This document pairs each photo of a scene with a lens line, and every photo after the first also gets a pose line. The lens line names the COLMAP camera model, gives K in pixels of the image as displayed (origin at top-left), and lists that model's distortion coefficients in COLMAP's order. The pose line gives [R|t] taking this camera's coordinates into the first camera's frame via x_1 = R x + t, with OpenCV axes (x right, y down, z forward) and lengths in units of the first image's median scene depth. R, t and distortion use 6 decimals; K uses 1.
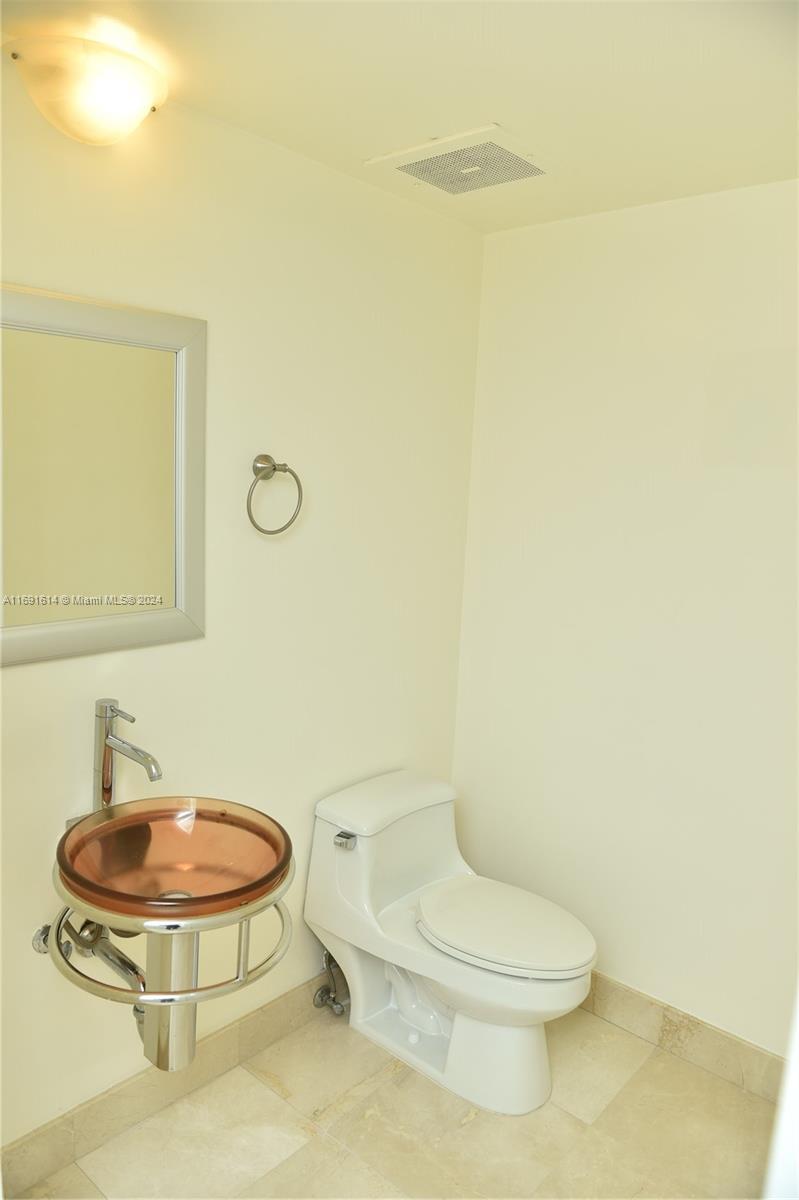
lens RADIAL K [[820.1, 0, 394.8], [0, 820.1, 602.5], [0, 0, 1]] dist [-0.048191, -0.006312]
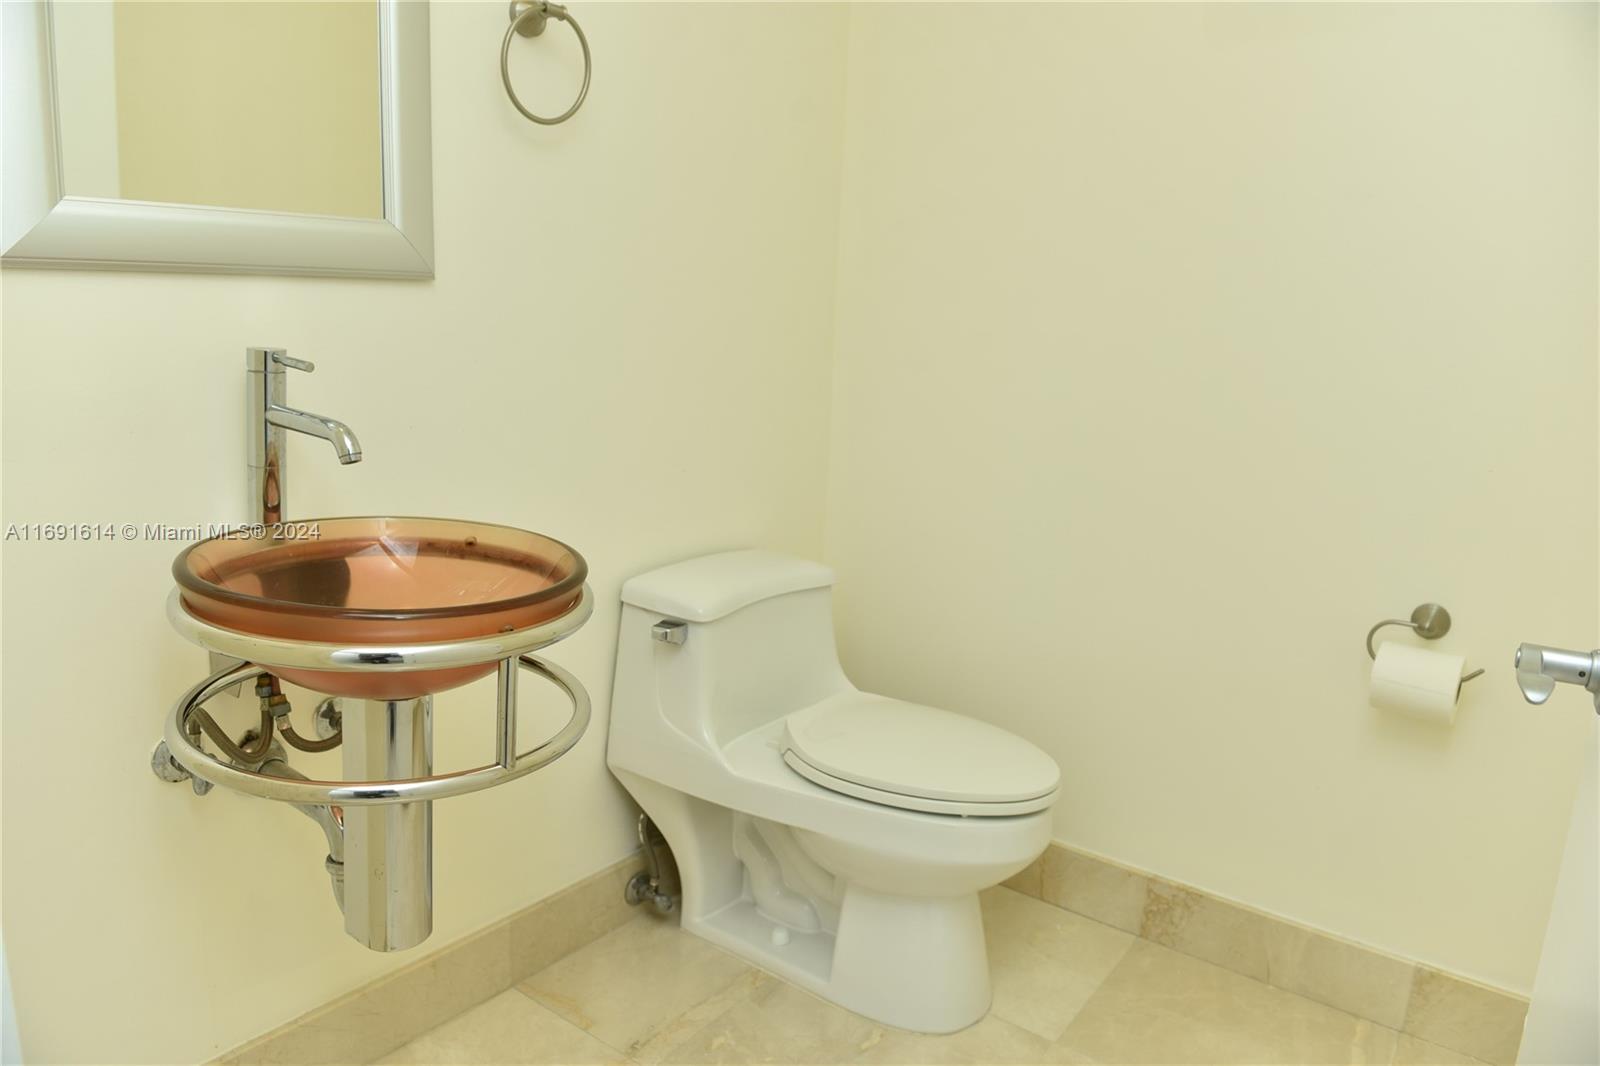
lens RADIAL K [[1093.4, 0, 801.9], [0, 1093.4, 525.8], [0, 0, 1]] dist [-0.048191, -0.006312]
pose [[0.996731, -0.019760, 0.078334, -0.023266], [0.015856, 0.998616, 0.050152, 0.170458], [-0.079217, -0.048746, 0.995665, 0.142959]]
